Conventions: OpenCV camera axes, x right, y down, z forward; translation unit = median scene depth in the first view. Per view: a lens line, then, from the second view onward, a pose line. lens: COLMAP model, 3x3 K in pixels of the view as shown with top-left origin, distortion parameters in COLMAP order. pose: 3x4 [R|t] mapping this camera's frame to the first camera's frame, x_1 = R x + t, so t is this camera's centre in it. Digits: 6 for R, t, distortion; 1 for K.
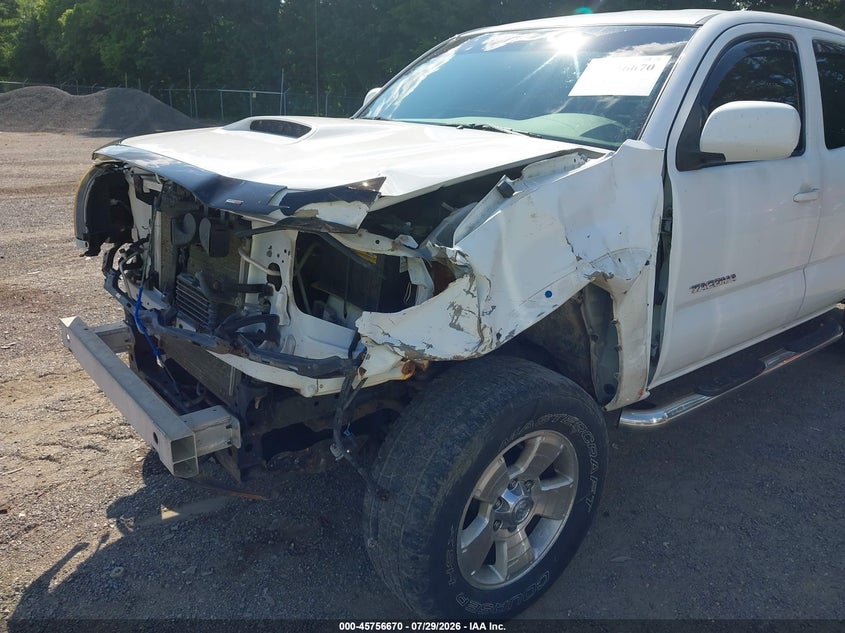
lens RADIAL K [[695.1, 0, 422.8], [0, 695.1, 316.4], [0, 0, 1]] dist [0.082107, -0.049132]
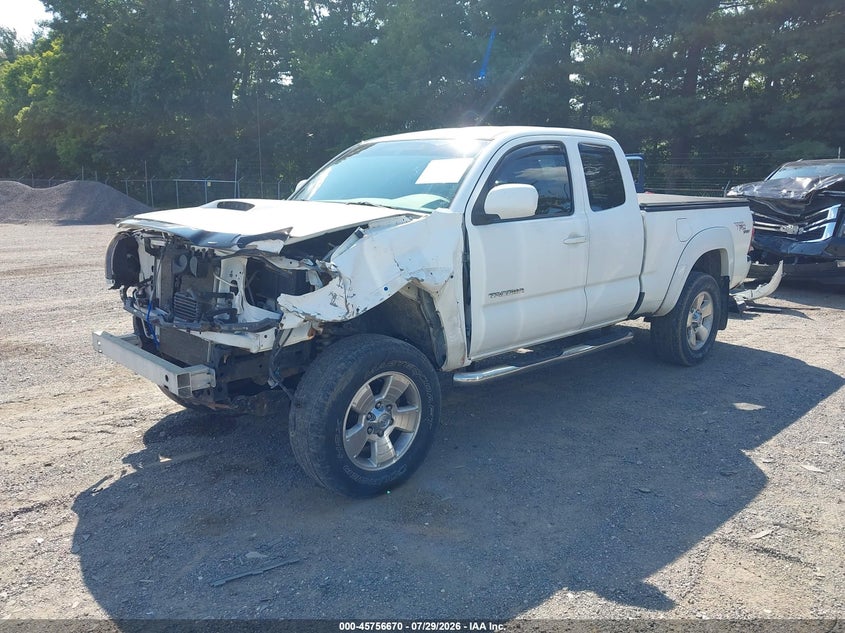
lens RADIAL K [[695.1, 0, 421.9], [0, 695.1, 316.8], [0, 0, 1]] dist [0.082107, -0.049132]
pose [[0.997519, -0.036213, 0.060369, 0.128744], [0.042644, 0.993137, -0.108901, 0.196534], [-0.056011, 0.111205, 0.992218, -0.658357]]
